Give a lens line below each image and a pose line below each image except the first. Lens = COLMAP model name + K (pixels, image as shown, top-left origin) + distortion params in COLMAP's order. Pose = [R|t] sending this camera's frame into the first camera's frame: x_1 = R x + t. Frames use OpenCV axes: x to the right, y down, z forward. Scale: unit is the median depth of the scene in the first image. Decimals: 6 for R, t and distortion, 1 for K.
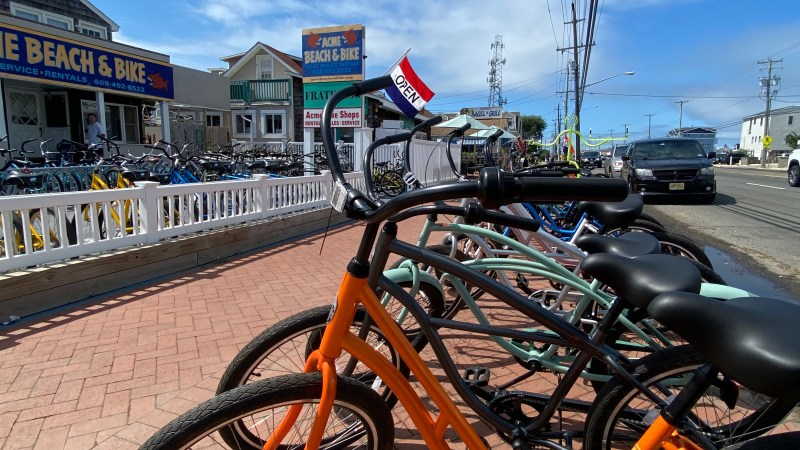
lens RADIAL K [[433.5, 0, 419.4], [0, 433.5, 230.3], [0, 0, 1]] dist [-0.003536, -0.015225]
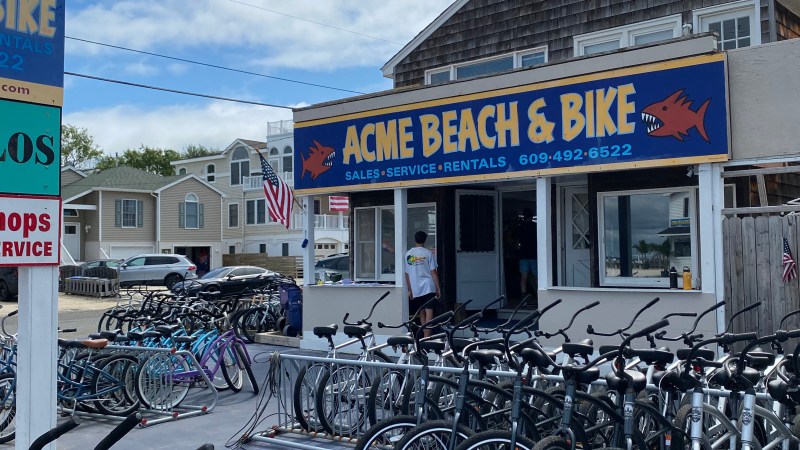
lens RADIAL K [[803.4, 0, 400.5], [0, 803.4, 208.2], [0, 0, 1]] dist [0.135396, -0.290665]
pose [[-0.375145, -0.070587, -0.924275, 0.111808], [-0.145175, 0.989266, -0.016626, -0.257621], [0.915527, 0.127945, -0.381366, 1.214009]]
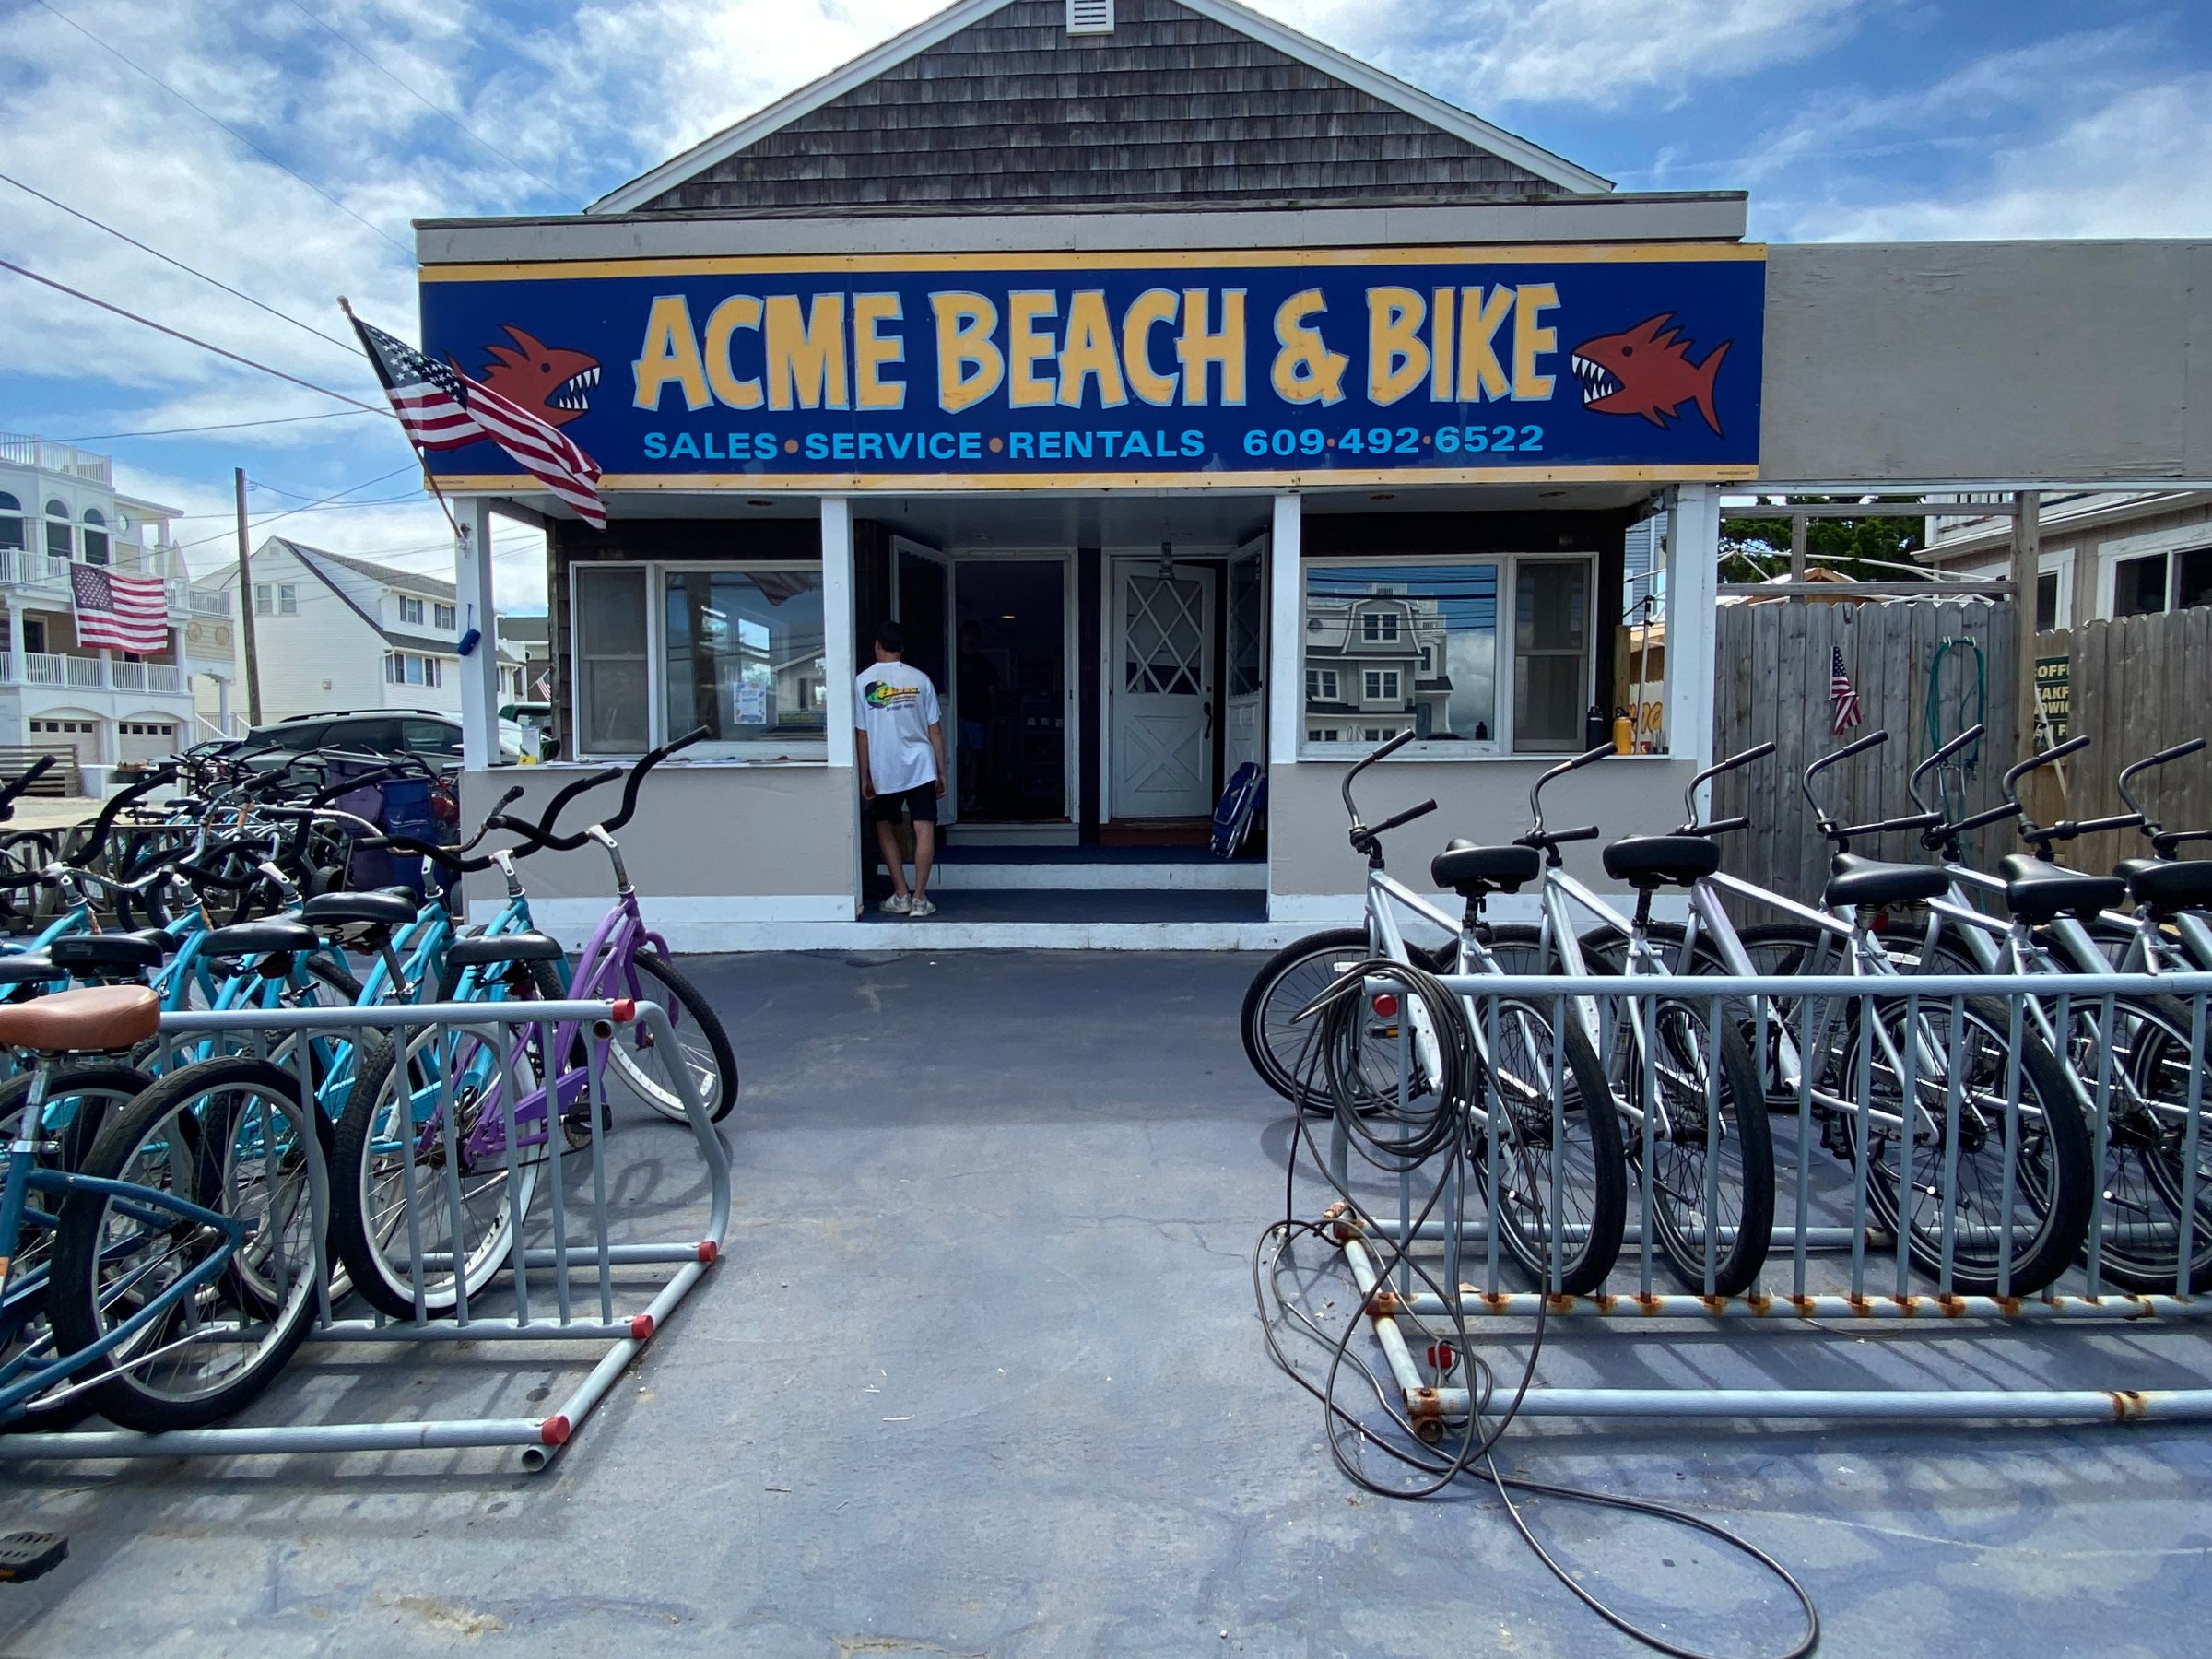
lens RADIAL K [[1195.1, 0, 1087.9], [0, 1195.1, 825.4], [0, 0, 1]] dist [0.063811, -0.077624]
pose [[0.276396, 0.029869, -0.960579, -0.254252], [-0.146661, 0.989121, -0.011443, -0.160177], [0.949787, 0.144042, 0.277770, 0.801352]]
